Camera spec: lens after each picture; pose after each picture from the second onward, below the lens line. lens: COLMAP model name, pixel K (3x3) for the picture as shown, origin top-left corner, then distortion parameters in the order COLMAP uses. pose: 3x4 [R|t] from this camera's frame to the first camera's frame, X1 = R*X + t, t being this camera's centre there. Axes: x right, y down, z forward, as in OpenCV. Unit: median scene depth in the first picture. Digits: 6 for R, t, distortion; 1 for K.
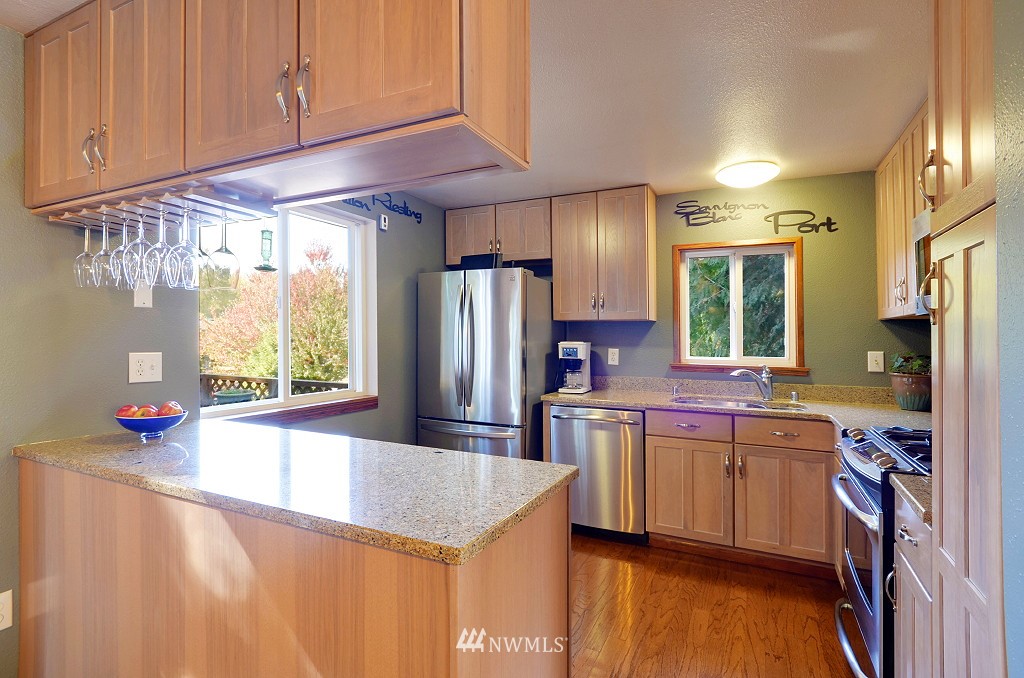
lens RADIAL K [[492.0, 0, 515.9], [0, 492.0, 343.9], [0, 0, 1]] dist [-0.004054, -0.000282]
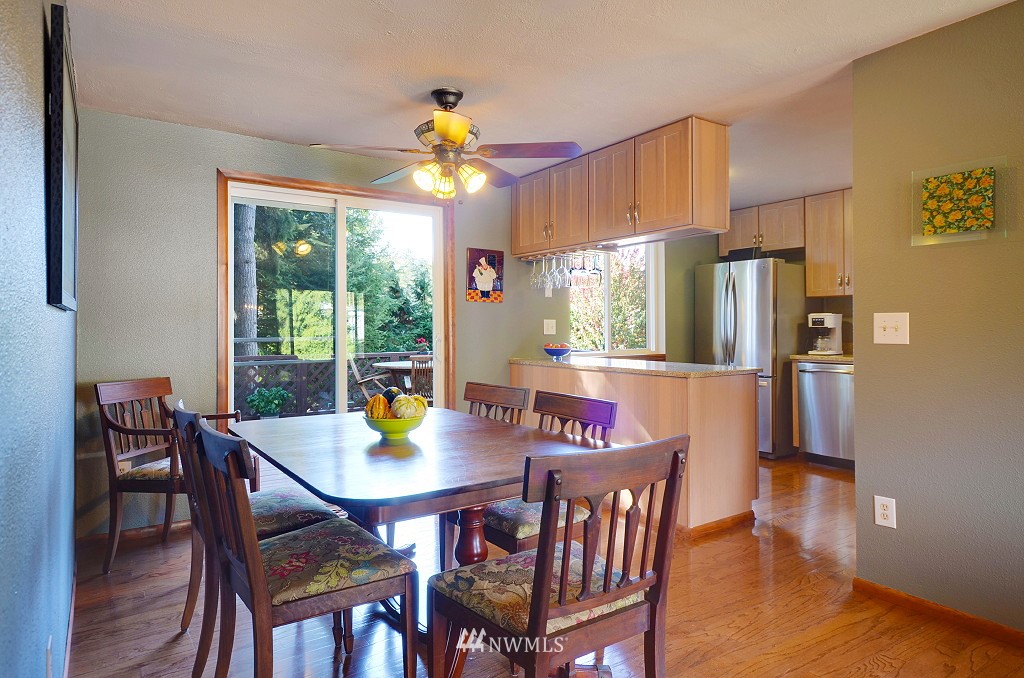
lens RADIAL K [[599.4, 0, 511.0], [0, 599.4, 340.7], [0, 0, 1]] dist [-0.000400, -0.000106]
pose [[0.863366, 0.001009, -0.504577, 0.203089], [0.003546, 0.999961, 0.008068, 0.049519], [0.504565, -0.008755, 0.863329, -0.704477]]
